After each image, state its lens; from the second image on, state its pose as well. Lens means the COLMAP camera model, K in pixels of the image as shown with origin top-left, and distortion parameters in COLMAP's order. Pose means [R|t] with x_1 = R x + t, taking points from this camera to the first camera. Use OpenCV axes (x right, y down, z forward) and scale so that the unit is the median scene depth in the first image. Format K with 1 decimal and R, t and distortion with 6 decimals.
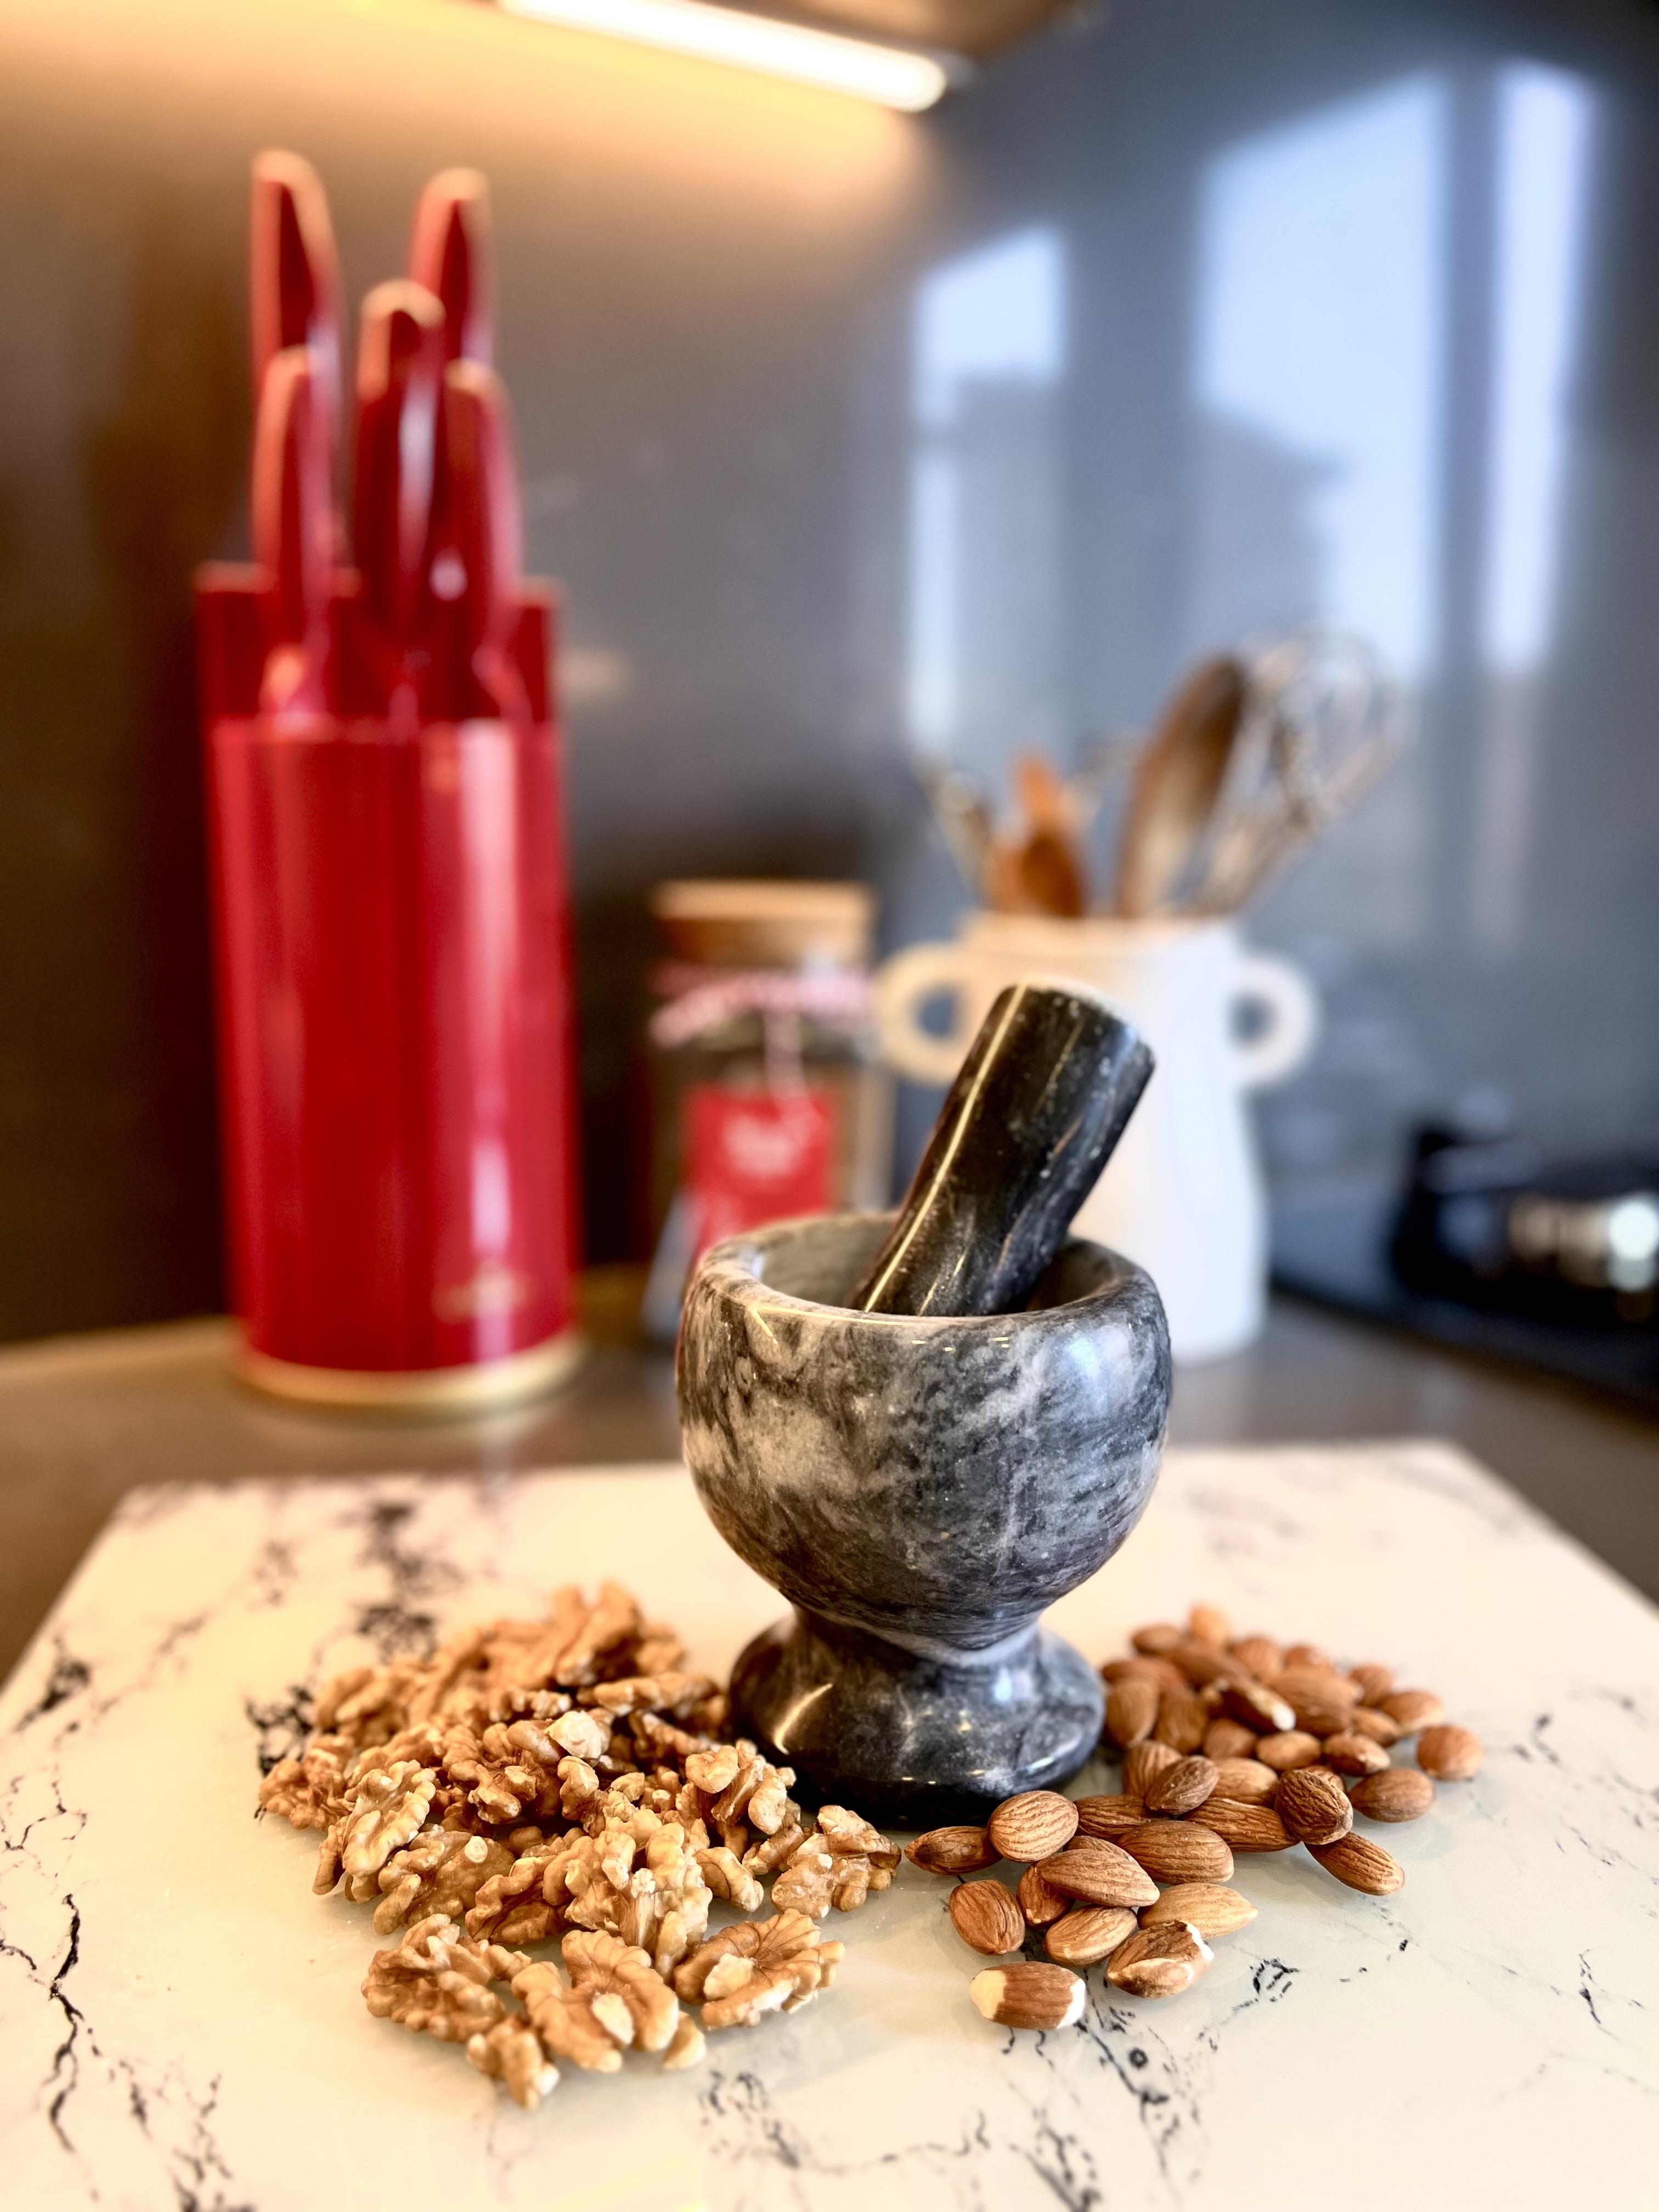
lens RADIAL K [[1676.2, 0, 839.2], [0, 1676.2, 1123.7], [0, 0, 1]] dist [0.106572, -0.177211]
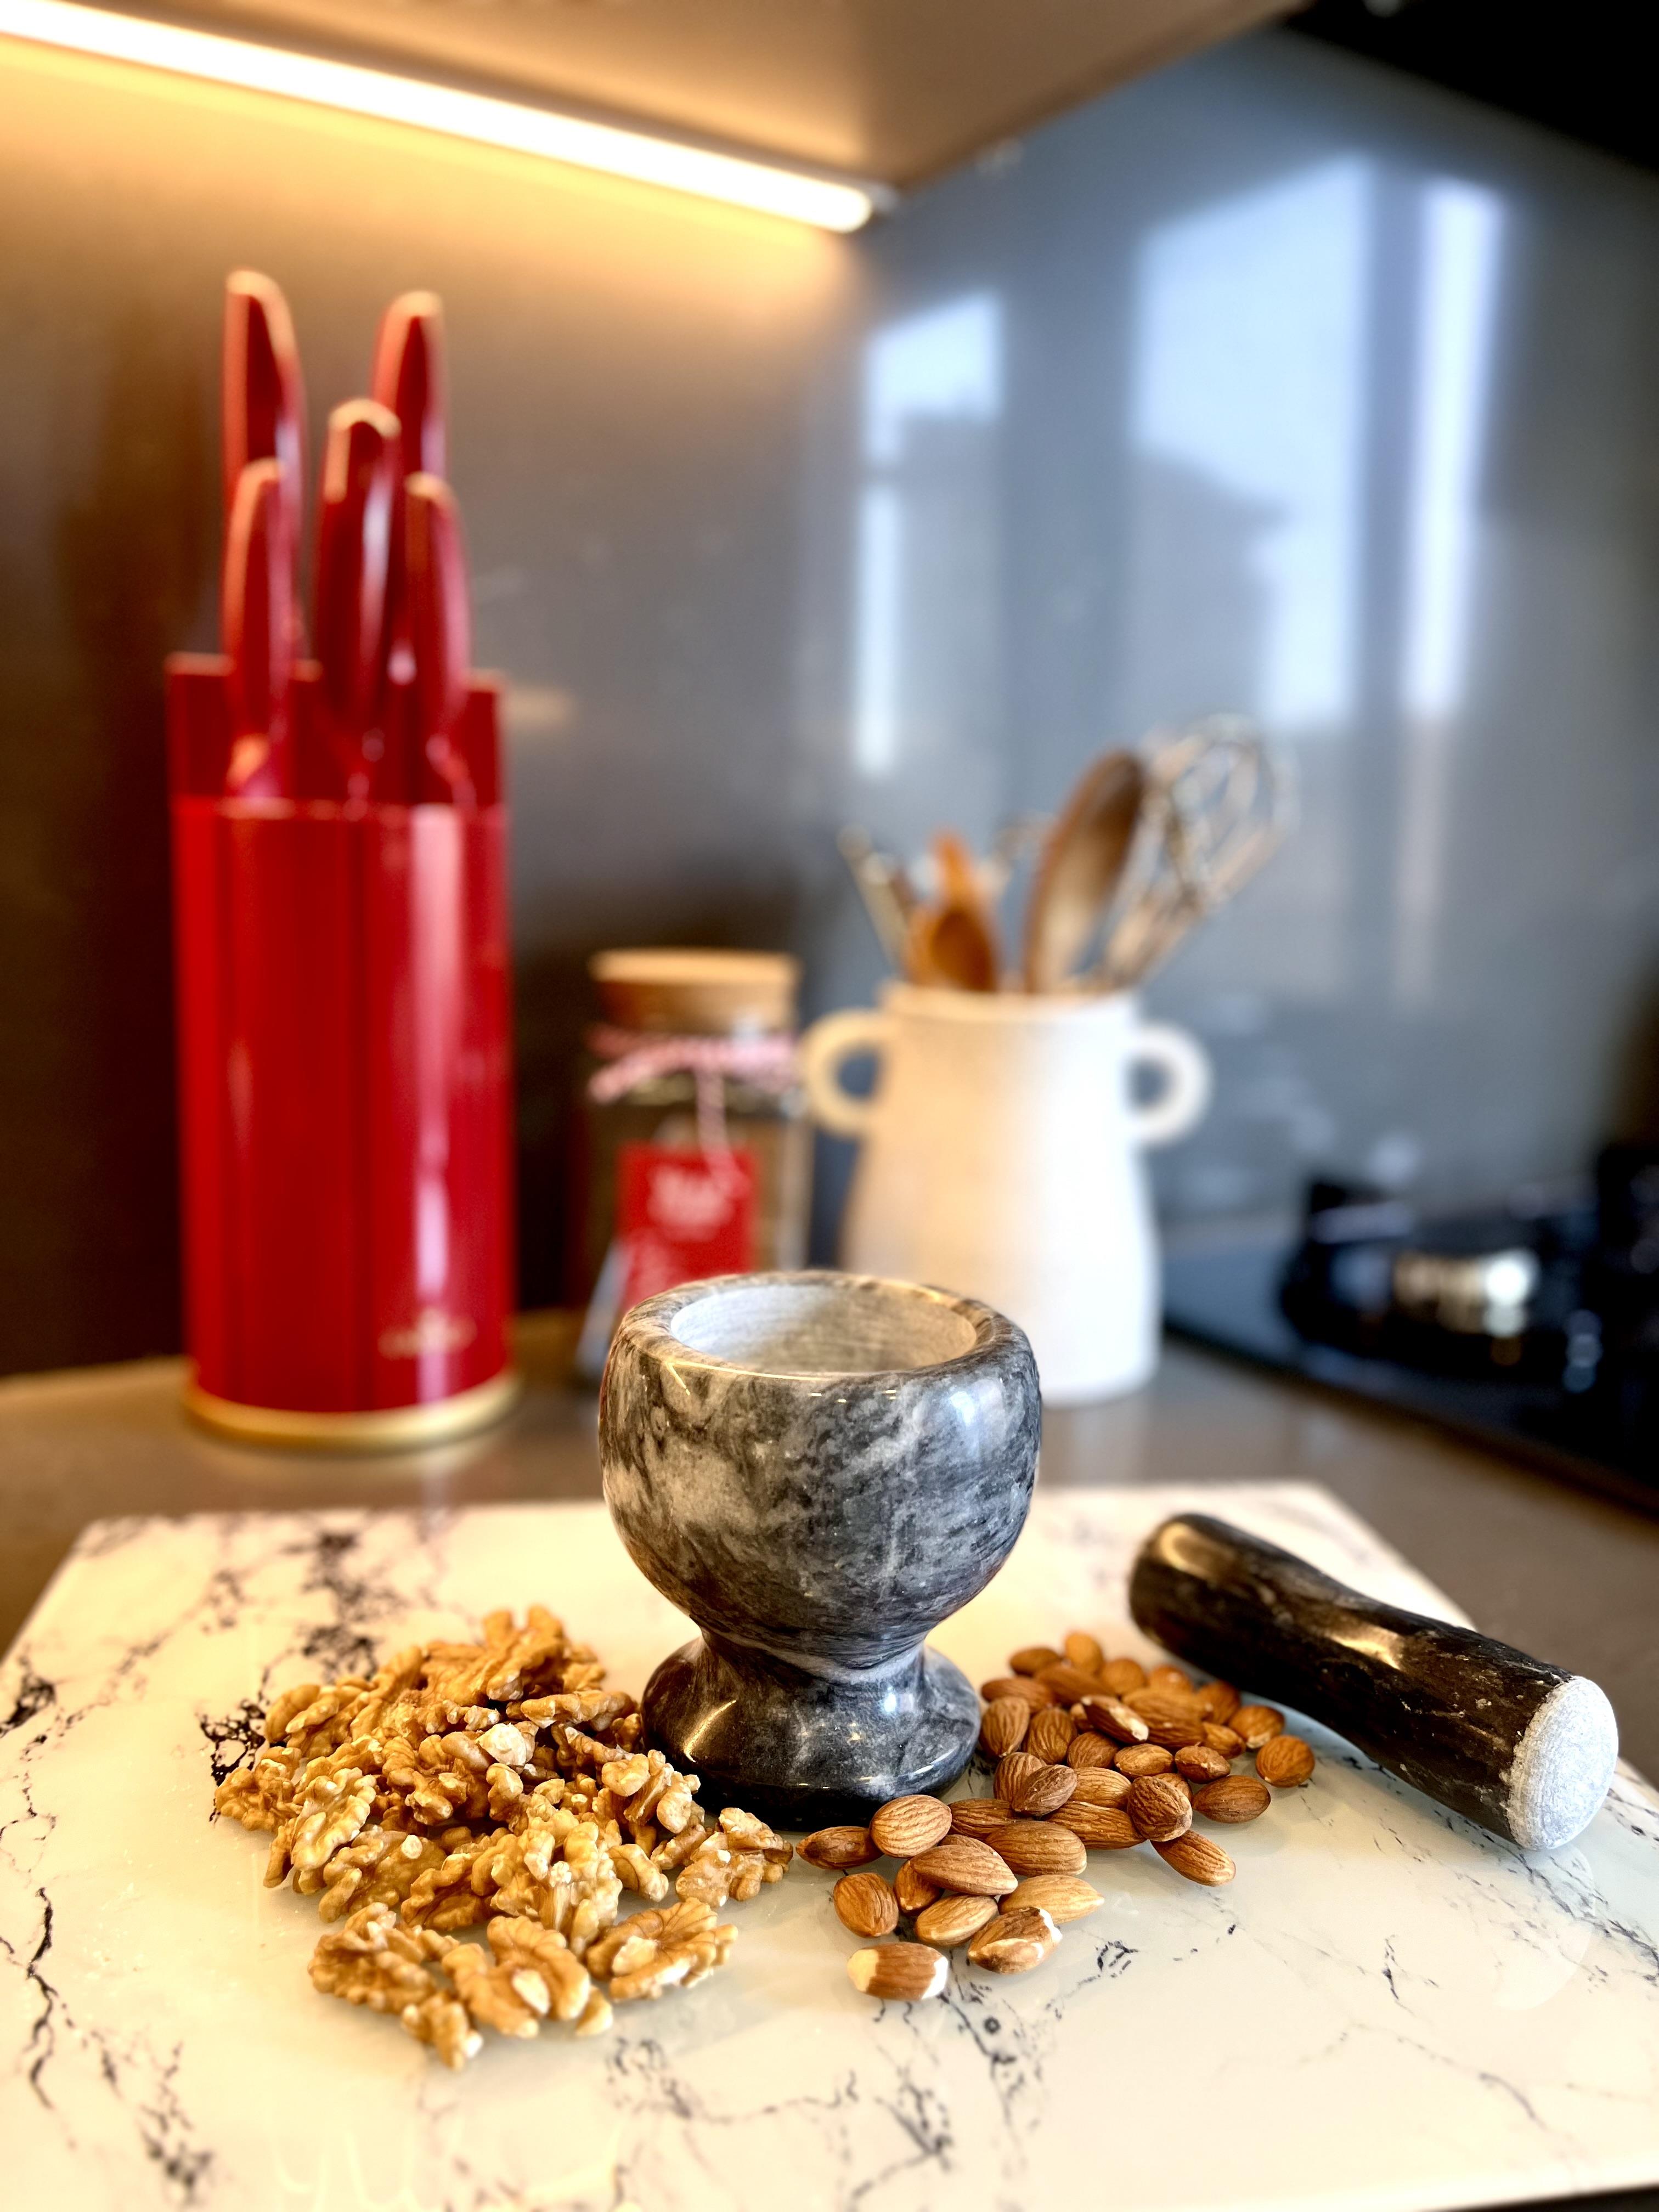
lens RADIAL K [[1687.1, 0, 841.4], [0, 1687.1, 1122.8], [0, 0, 1]] dist [0.100502, -0.165499]
pose [[0.999376, 0.012400, 0.033076, 0.026536], [-0.011886, 0.999806, -0.015684, -0.036046], [-0.033265, 0.015281, 0.999330, -0.145211]]
